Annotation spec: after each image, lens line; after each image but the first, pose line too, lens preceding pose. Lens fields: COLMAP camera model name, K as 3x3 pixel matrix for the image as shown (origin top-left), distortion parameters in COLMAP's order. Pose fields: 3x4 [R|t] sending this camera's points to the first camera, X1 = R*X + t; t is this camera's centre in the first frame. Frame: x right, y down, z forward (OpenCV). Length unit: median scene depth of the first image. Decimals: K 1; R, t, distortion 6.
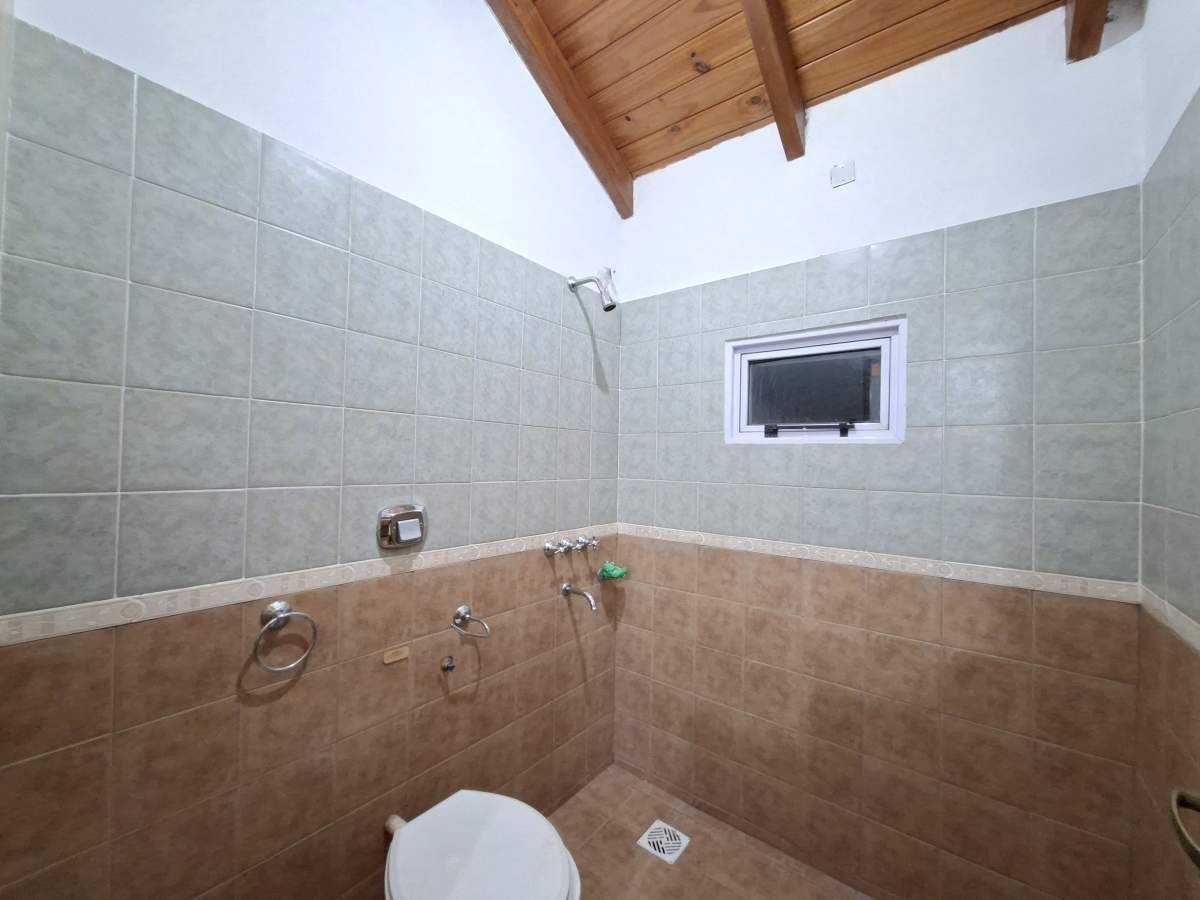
lens RADIAL K [[474.9, 0, 600.0], [0, 474.9, 450.0], [0, 0, 1]] dist [0.006562, -0.000023]
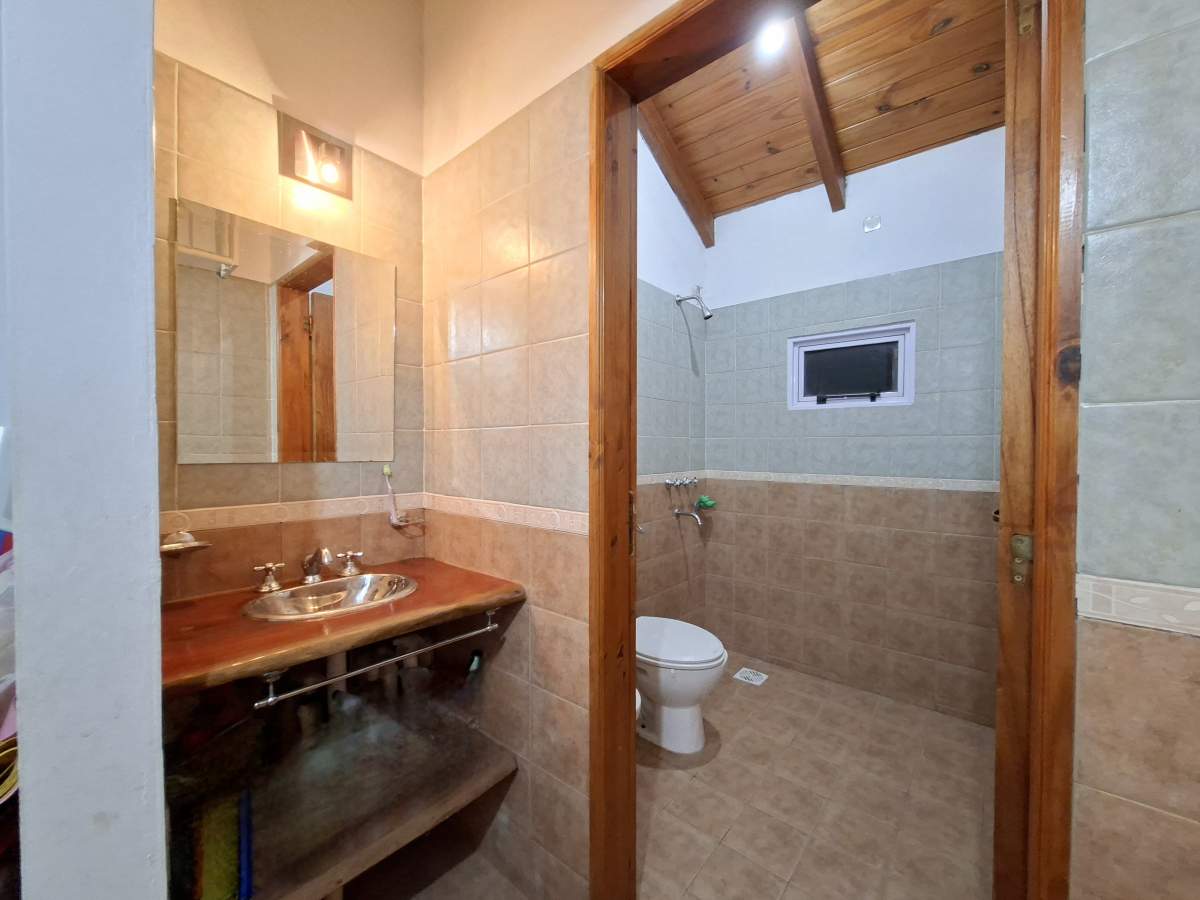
lens RADIAL K [[487.4, 0, 600.0], [0, 487.4, 450.0], [0, 0, 1]] dist [0.014001, 0.000219]
pose [[0.999512, -0.018506, -0.025161, -0.281822], [0.019203, 0.999430, 0.027756, 0.058621], [0.024633, -0.028226, 0.999298, -0.513672]]
